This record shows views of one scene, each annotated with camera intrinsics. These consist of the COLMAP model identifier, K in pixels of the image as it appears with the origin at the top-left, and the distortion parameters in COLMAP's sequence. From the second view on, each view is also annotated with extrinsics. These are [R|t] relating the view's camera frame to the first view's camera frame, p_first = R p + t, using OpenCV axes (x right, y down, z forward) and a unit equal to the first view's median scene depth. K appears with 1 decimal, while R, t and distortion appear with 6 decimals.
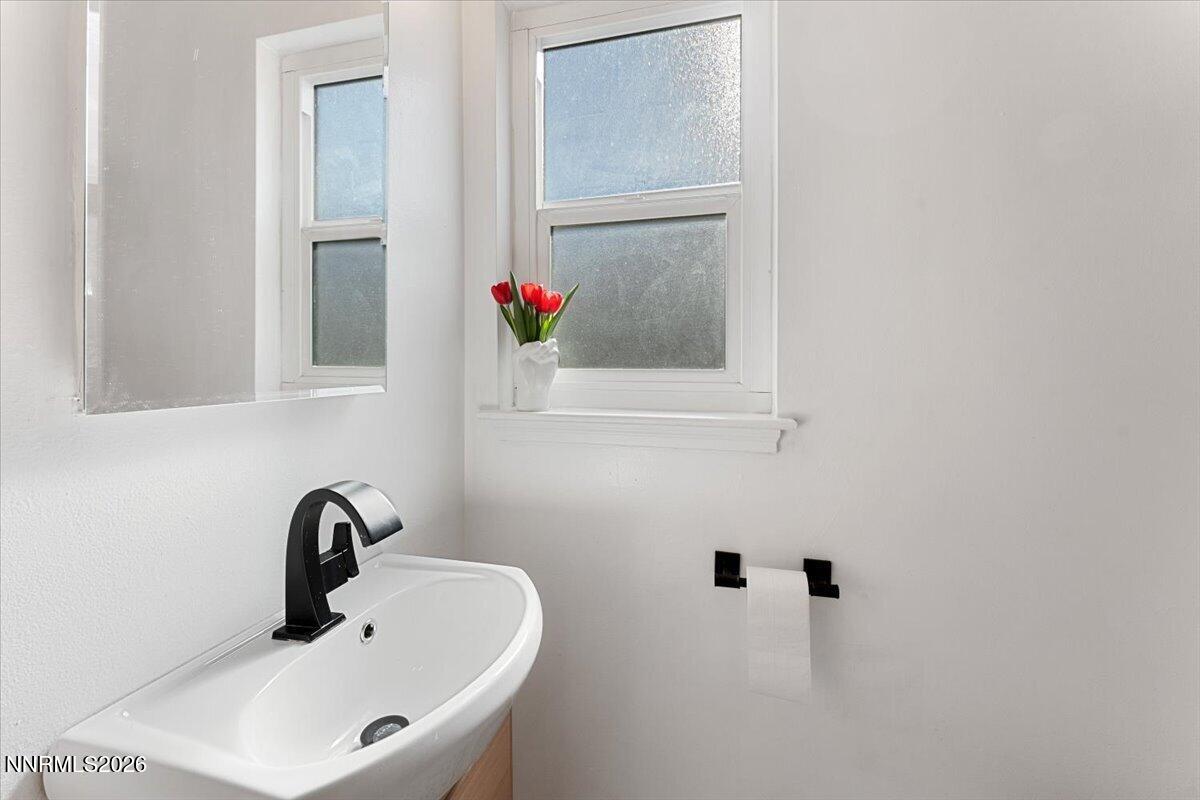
lens RADIAL K [[494.1, 0, 601.7], [0, 494.1, 360.1], [0, 0, 1]] dist [0.004054, -0.000134]
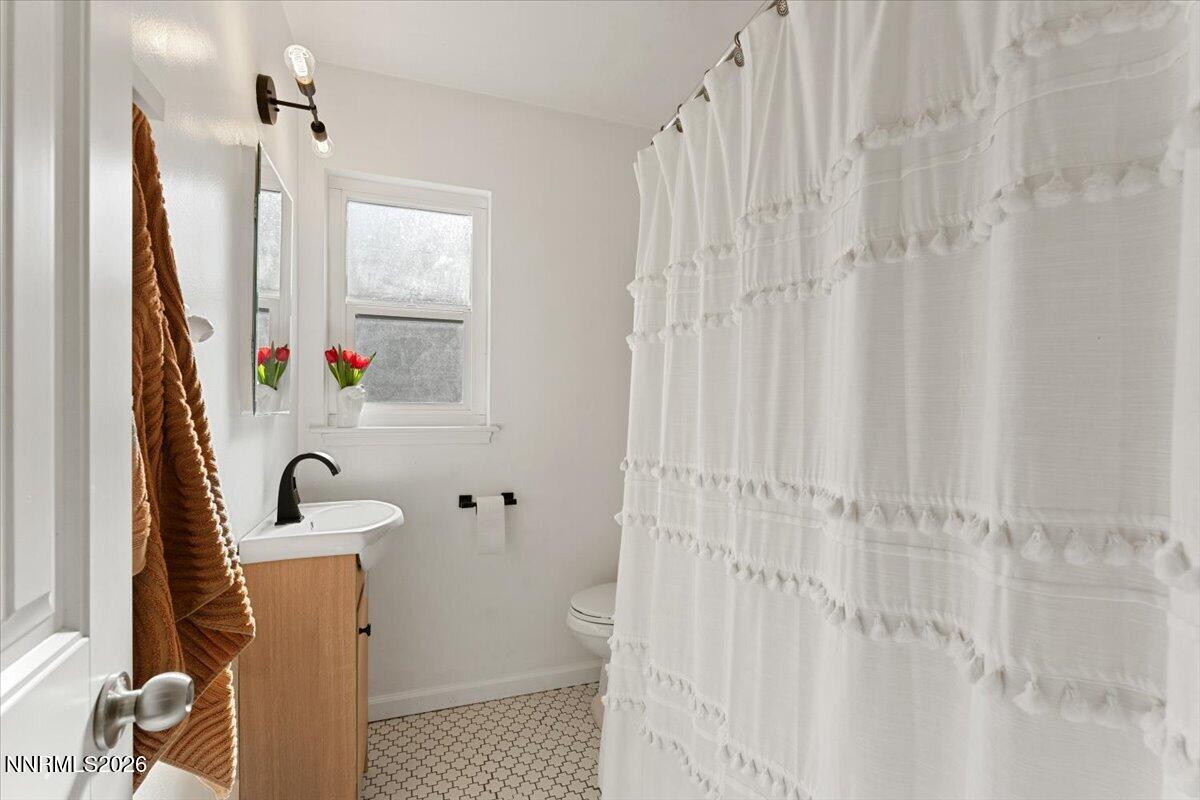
lens RADIAL K [[494.1, 0, 598.2], [0, 494.1, 403.4], [0, 0, 1]] dist [0.004054, -0.000134]
pose [[0.813415, 0.004845, 0.581664, -0.431814], [-0.008376, 0.999959, 0.003384, 0.009040], [-0.581624, -0.007625, 0.813422, -0.850272]]
